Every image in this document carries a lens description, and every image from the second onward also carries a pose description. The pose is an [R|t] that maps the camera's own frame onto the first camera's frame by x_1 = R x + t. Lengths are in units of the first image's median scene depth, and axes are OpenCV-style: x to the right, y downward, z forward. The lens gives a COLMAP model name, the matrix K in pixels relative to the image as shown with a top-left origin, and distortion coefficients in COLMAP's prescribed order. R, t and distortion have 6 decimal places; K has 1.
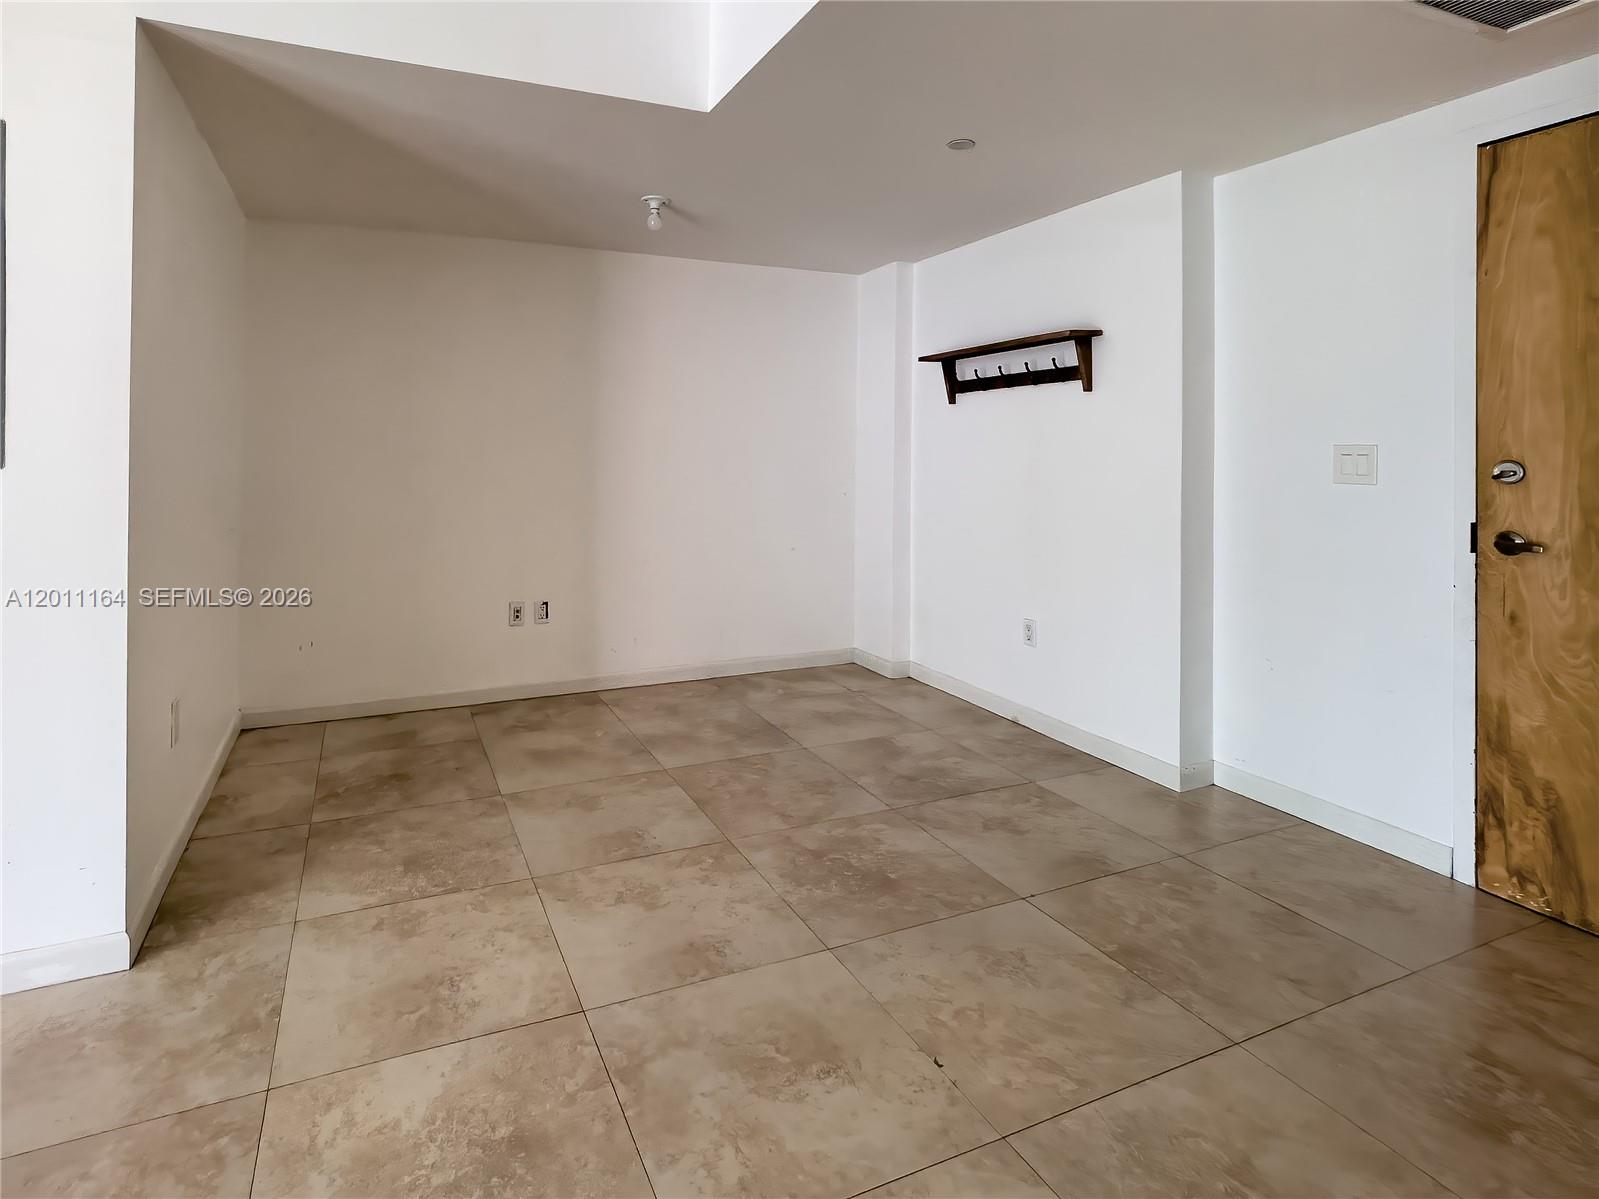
lens RADIAL K [[675.3, 0, 799.5], [0, 675.3, 599.5], [0, 0, 1]] dist [-0.001570, 0.000698]
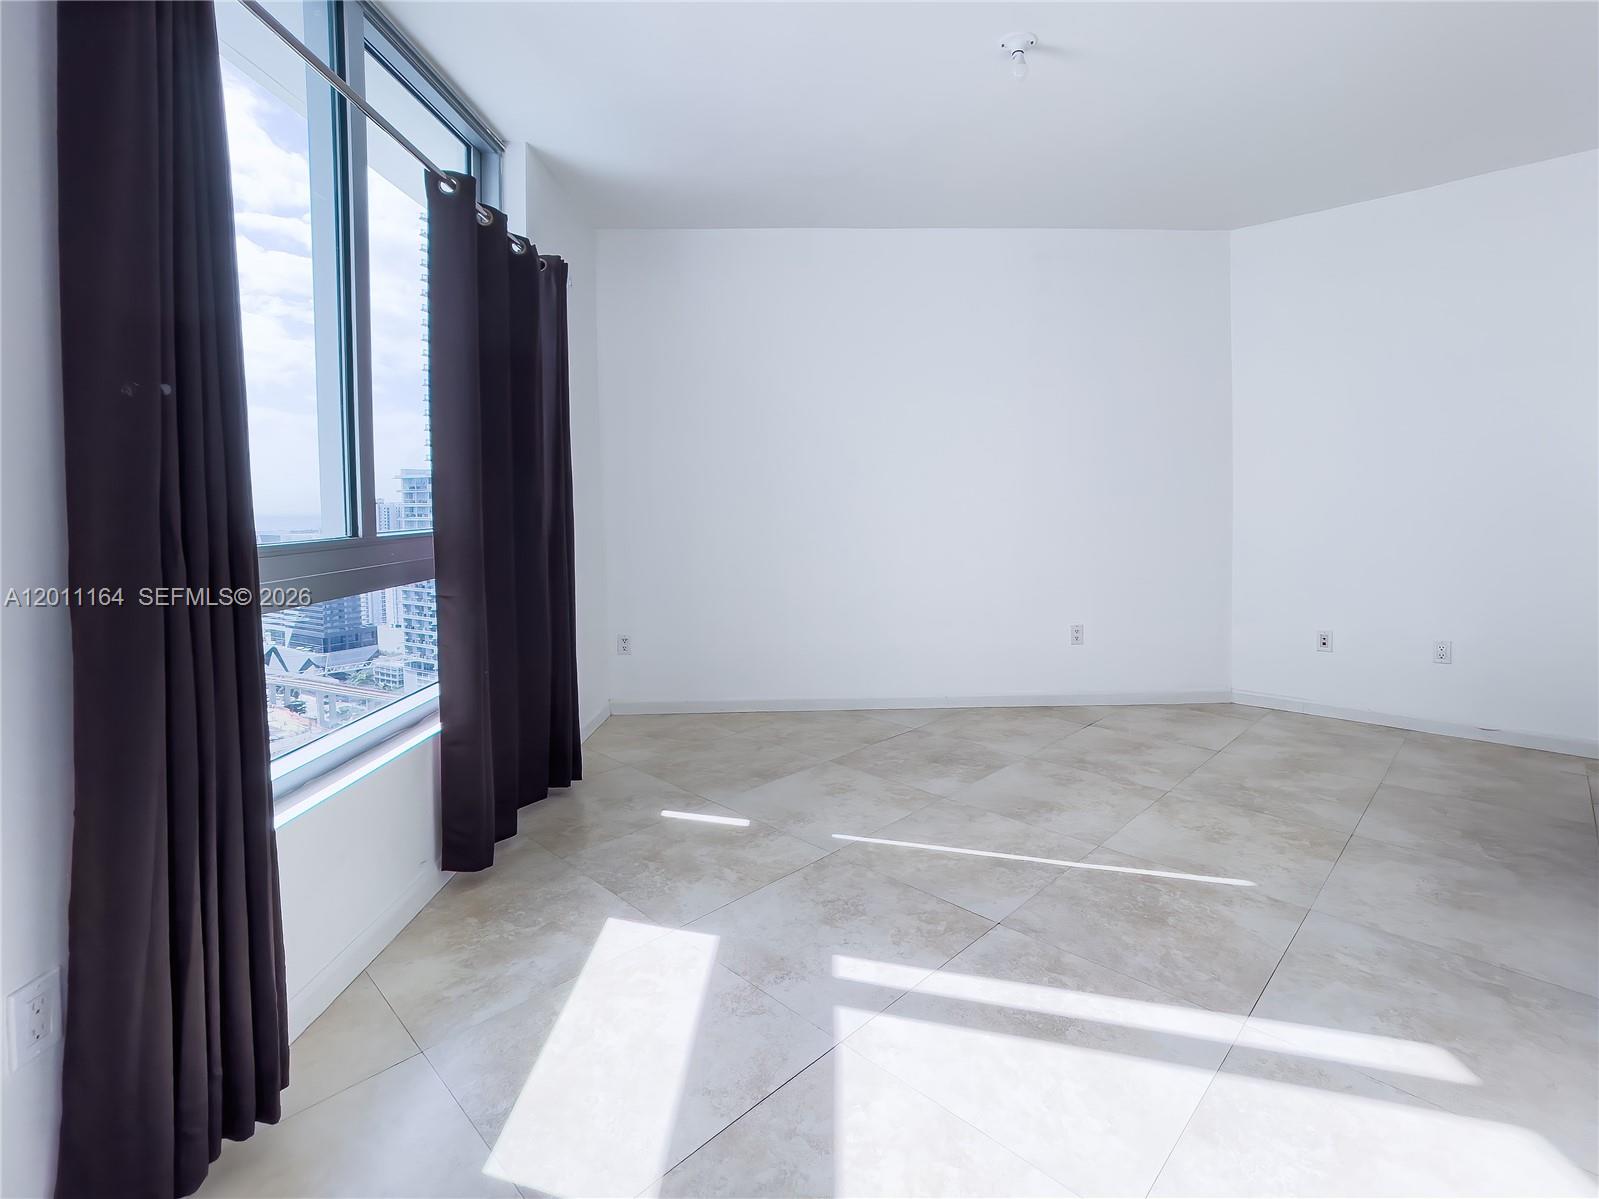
lens RADIAL K [[675.3, 0, 799.5], [0, 675.3, 599.5], [0, 0, 1]] dist [-0.001570, 0.000698]
pose [[0.916586, -0.019615, 0.399357, -0.416593], [0.025635, 0.999624, -0.009739, 0.029551], [-0.399015, 0.019165, 0.916744, -0.150771]]
